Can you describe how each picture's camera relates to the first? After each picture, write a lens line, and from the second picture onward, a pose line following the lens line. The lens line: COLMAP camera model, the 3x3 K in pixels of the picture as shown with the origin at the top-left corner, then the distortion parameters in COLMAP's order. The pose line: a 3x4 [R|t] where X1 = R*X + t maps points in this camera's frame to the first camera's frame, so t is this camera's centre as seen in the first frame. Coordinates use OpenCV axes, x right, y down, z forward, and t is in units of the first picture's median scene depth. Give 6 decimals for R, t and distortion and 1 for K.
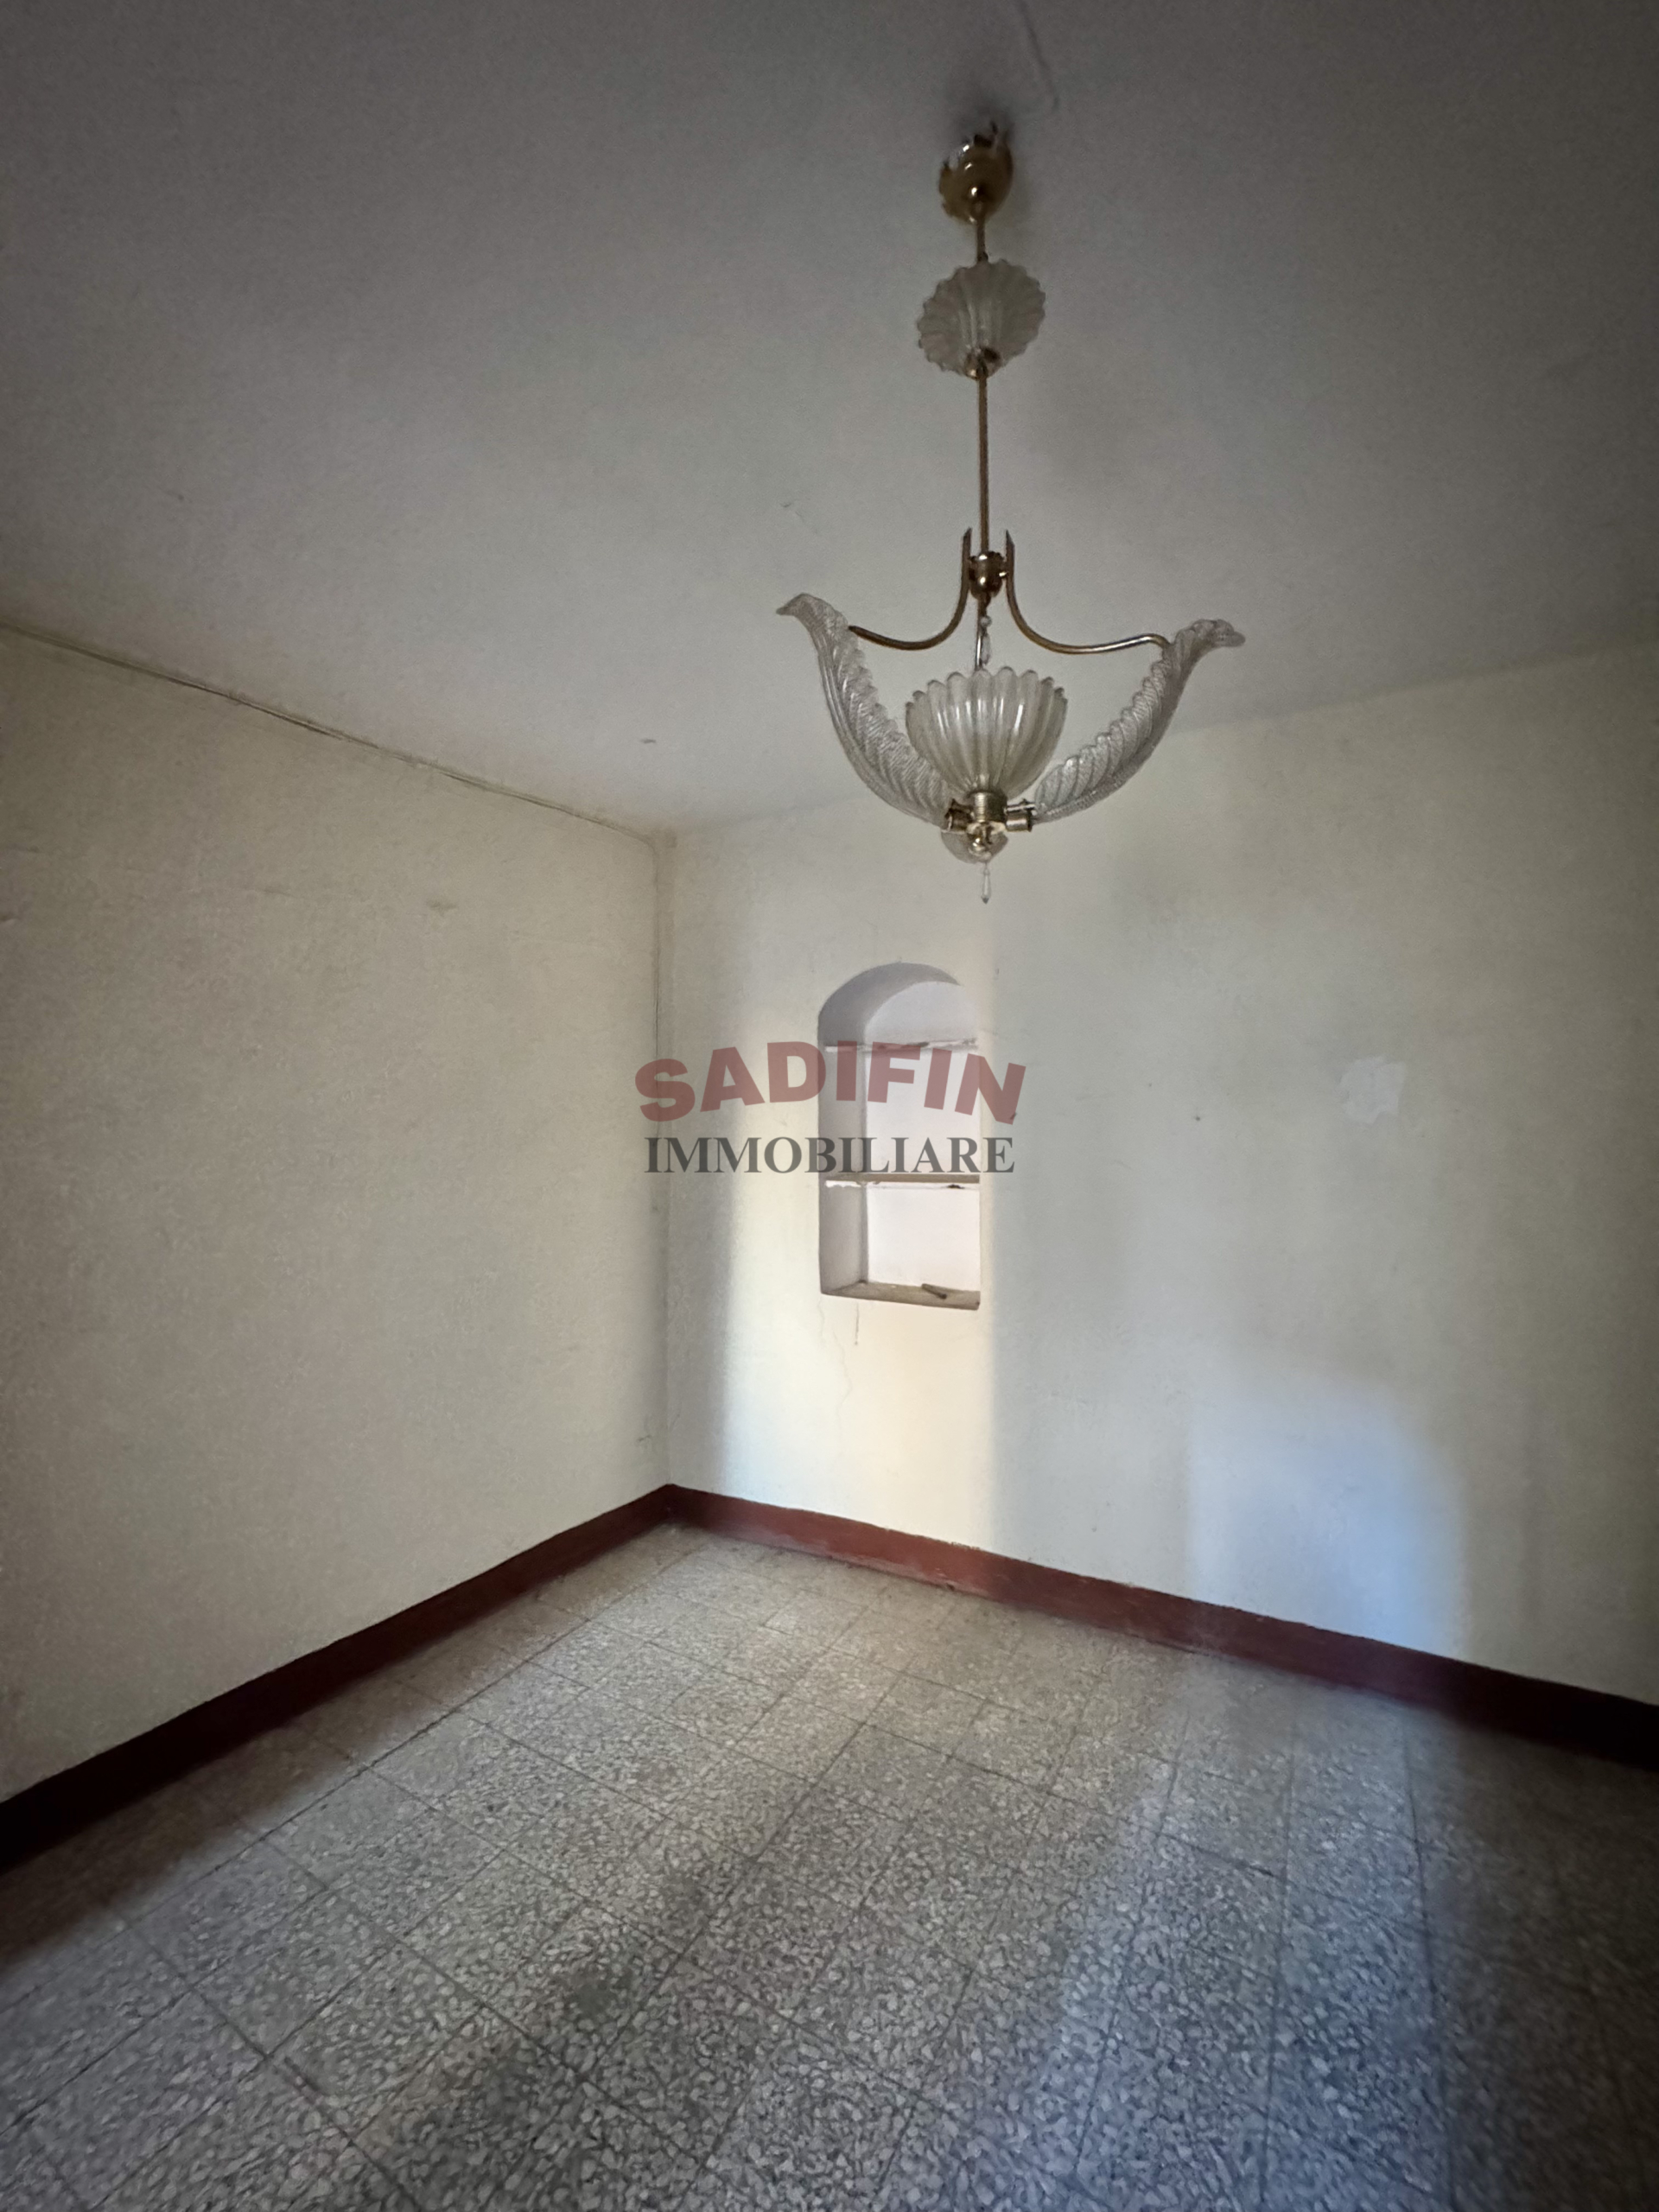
lens RADIAL K [[880.9, 0, 829.4], [0, 880.9, 1105.0], [0, 0, 1]] dist [-0.003421, 0.000249]
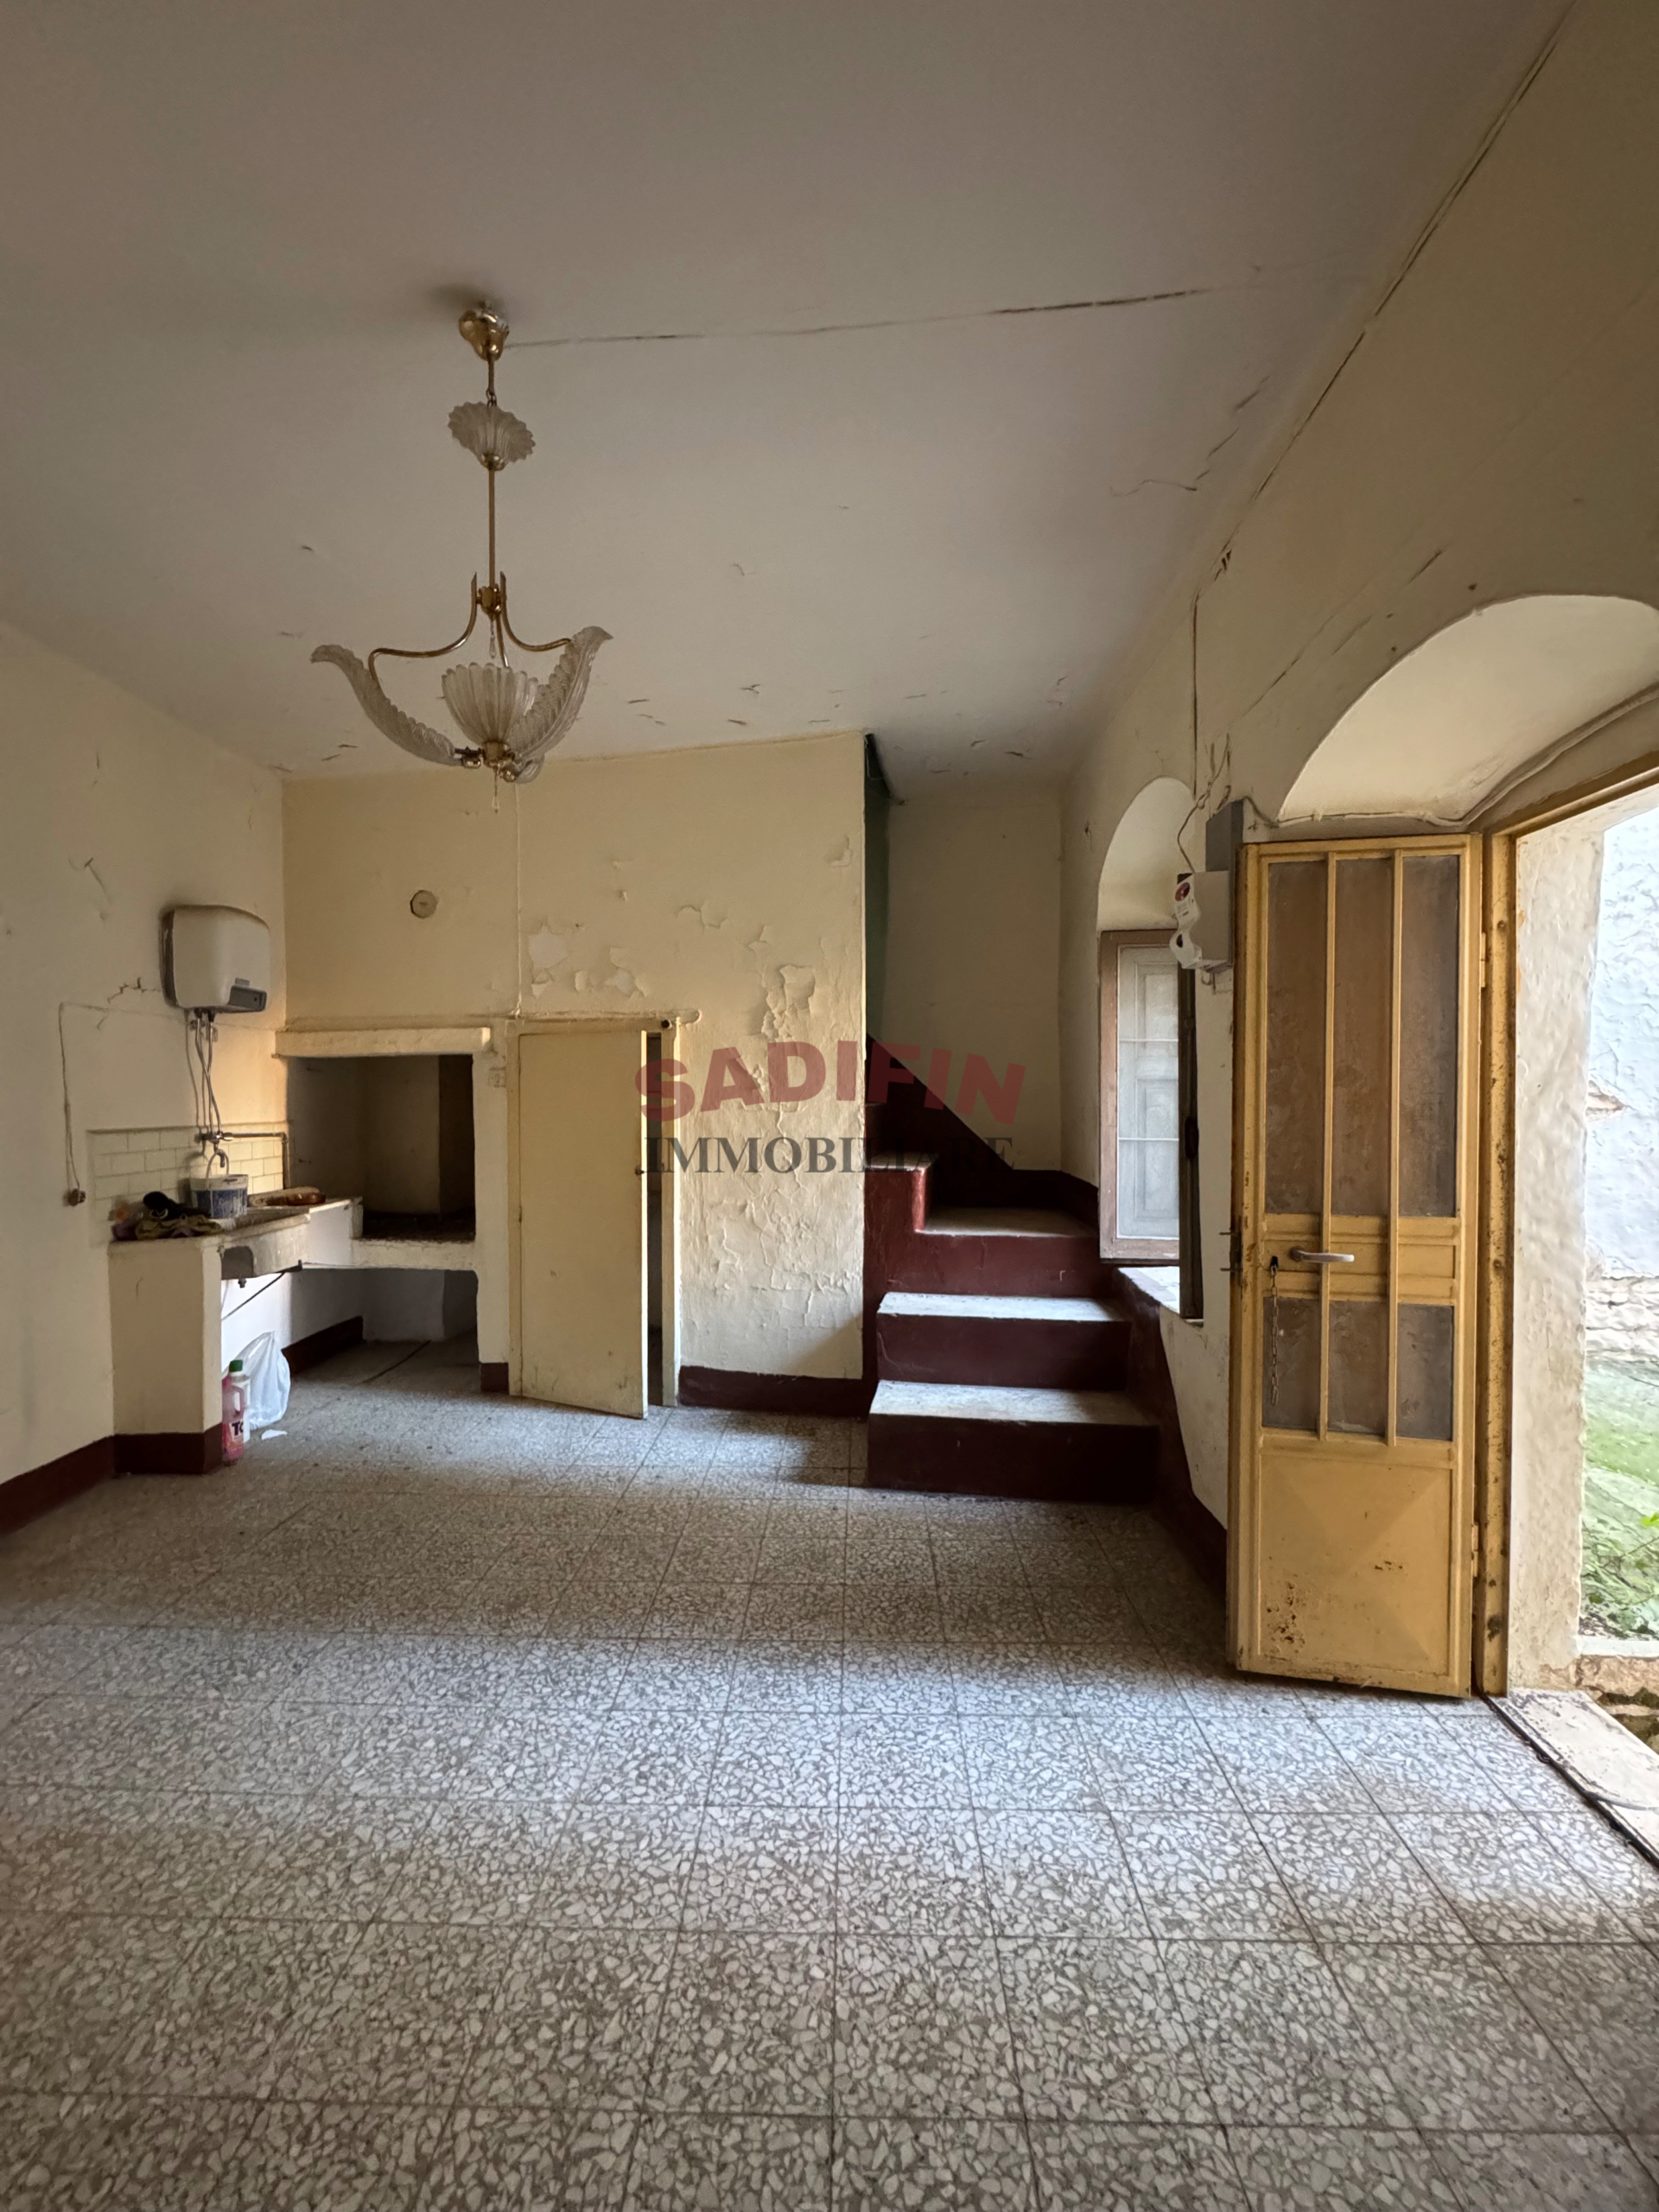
lens RADIAL K [[880.9, 0, 829.4], [0, 880.9, 1105.0], [0, 0, 1]] dist [-0.003421, 0.000249]
pose [[-0.474239, -0.000060, 0.880396, -0.945532], [-0.012210, 0.999904, -0.006509, 0.190252], [-0.880312, -0.013837, -0.474194, 0.762729]]
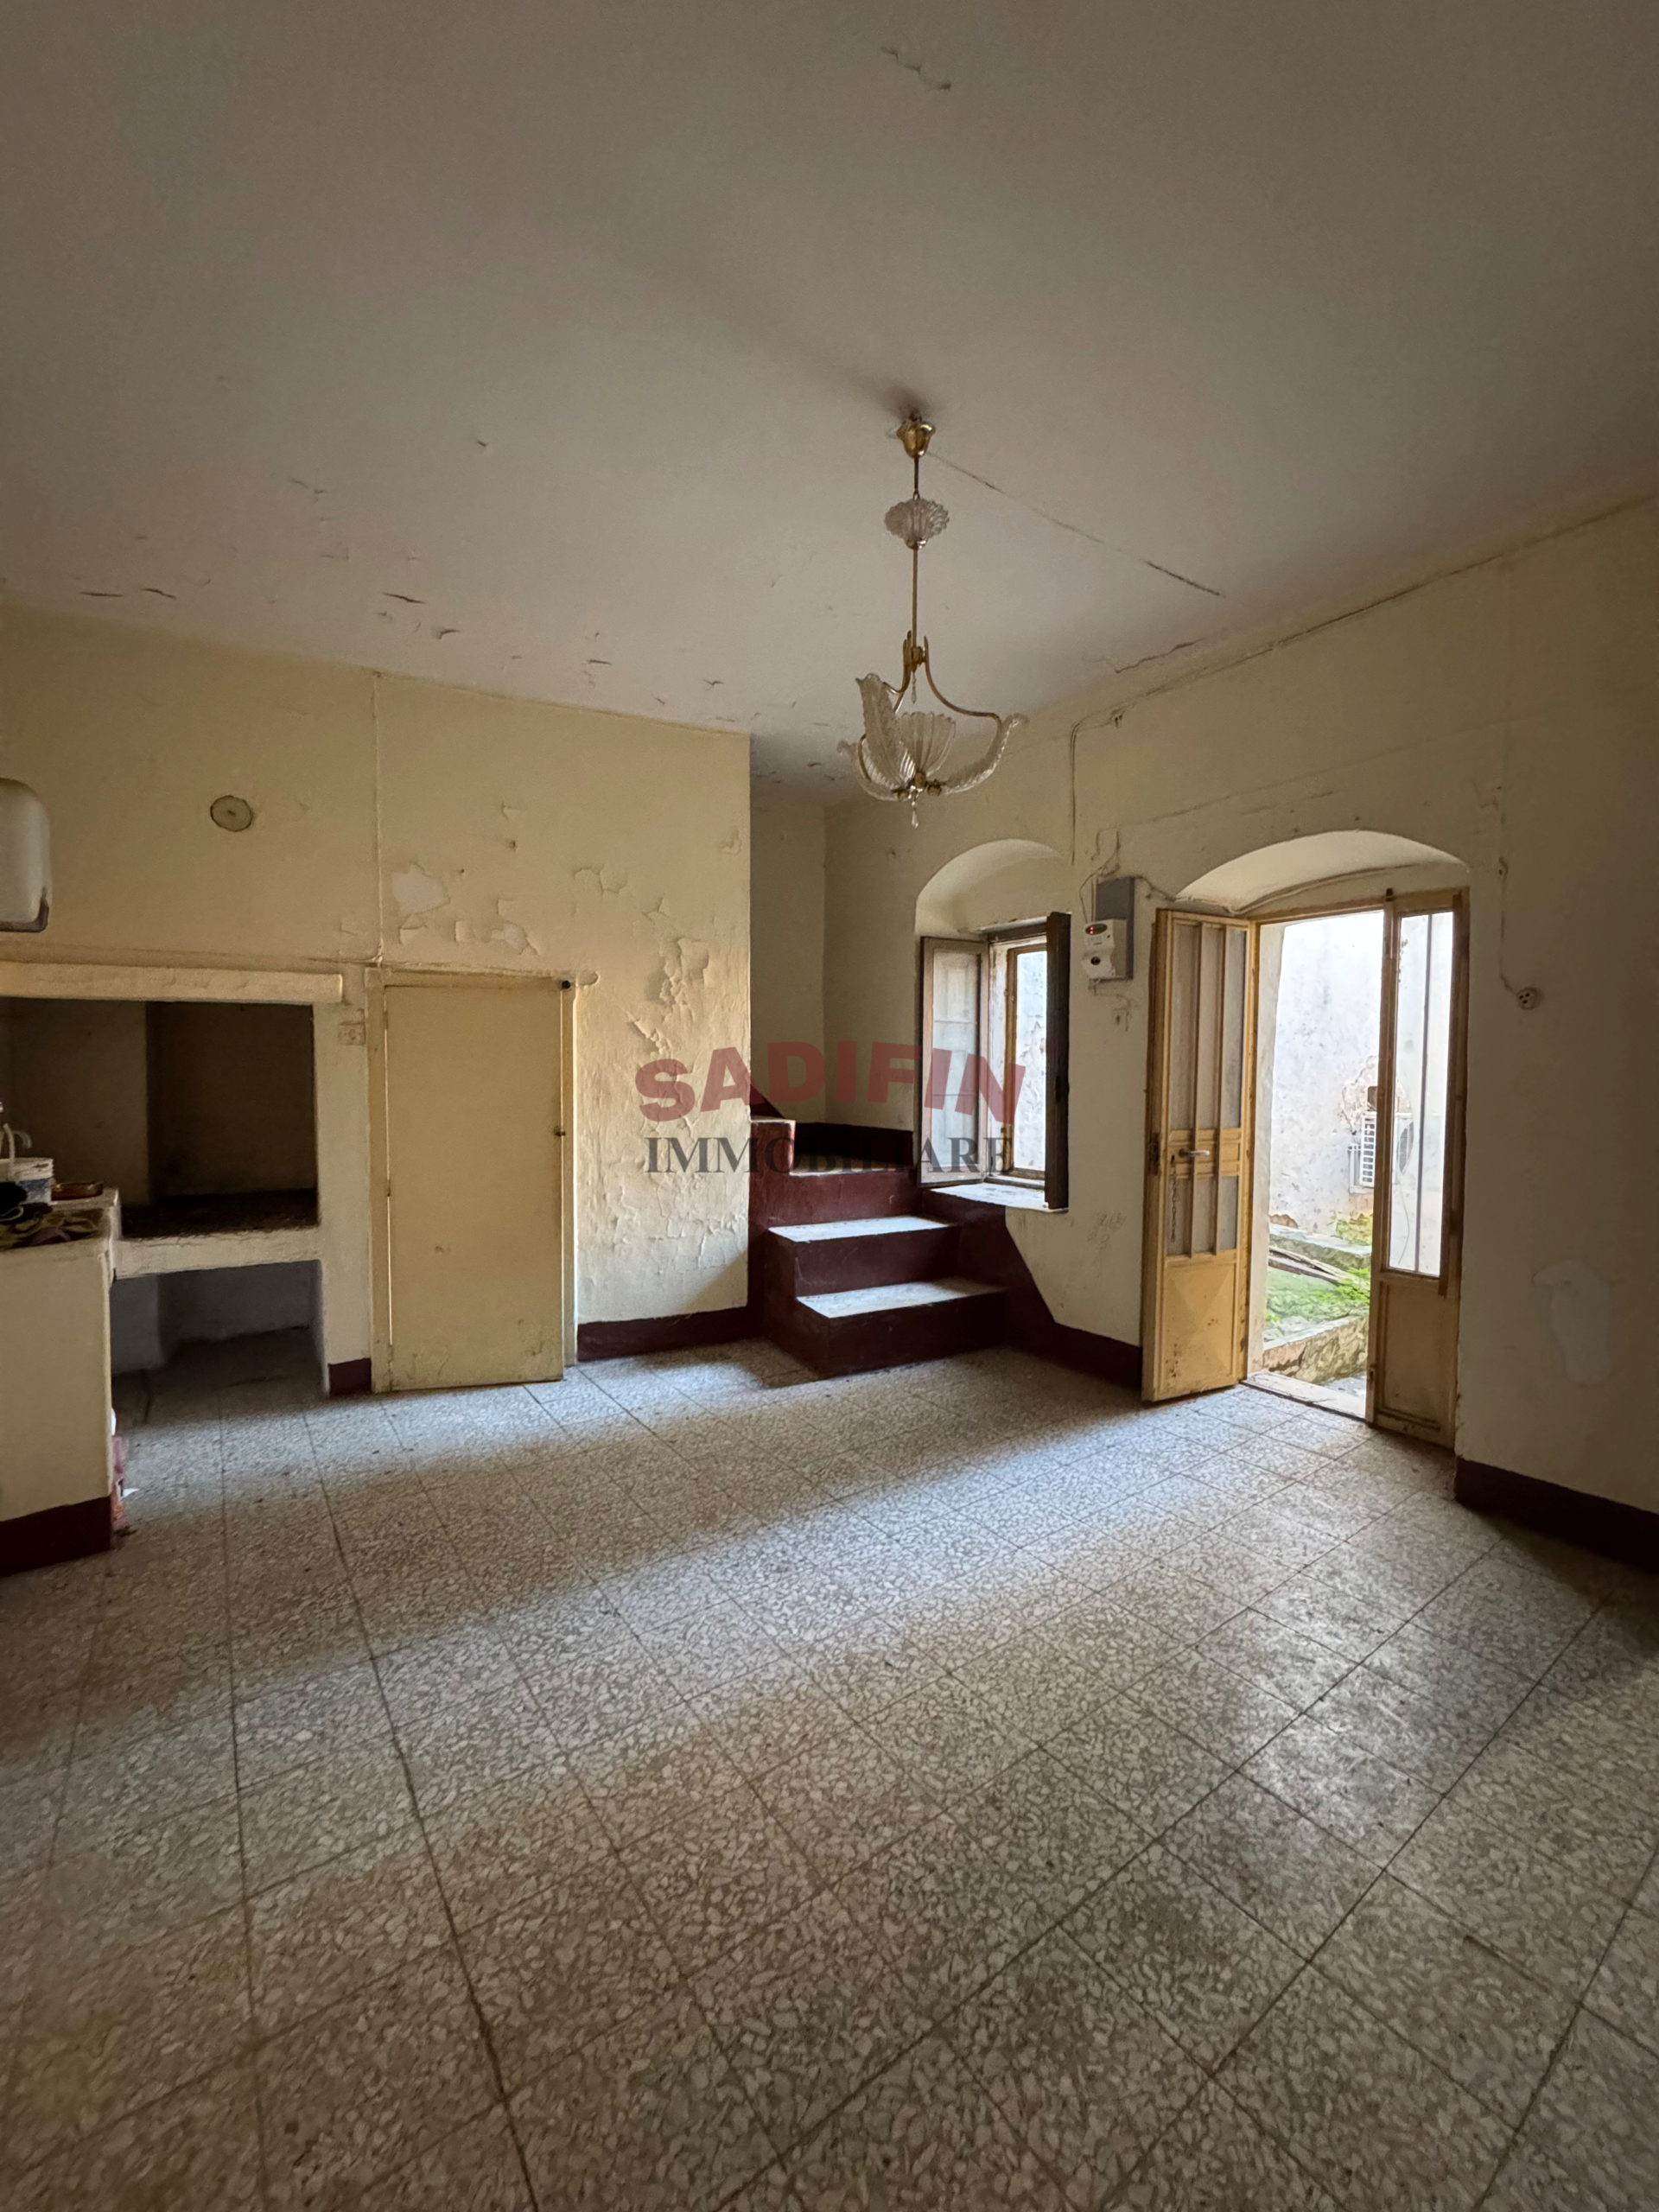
lens RADIAL K [[880.9, 0, 829.4], [0, 880.9, 1105.0], [0, 0, 1]] dist [-0.003421, 0.000249]
pose [[-0.911743, -0.015871, 0.410455, -0.300145], [-0.007263, 0.999720, 0.022523, 0.223315], [-0.410697, 0.017554, -0.911603, 1.826996]]
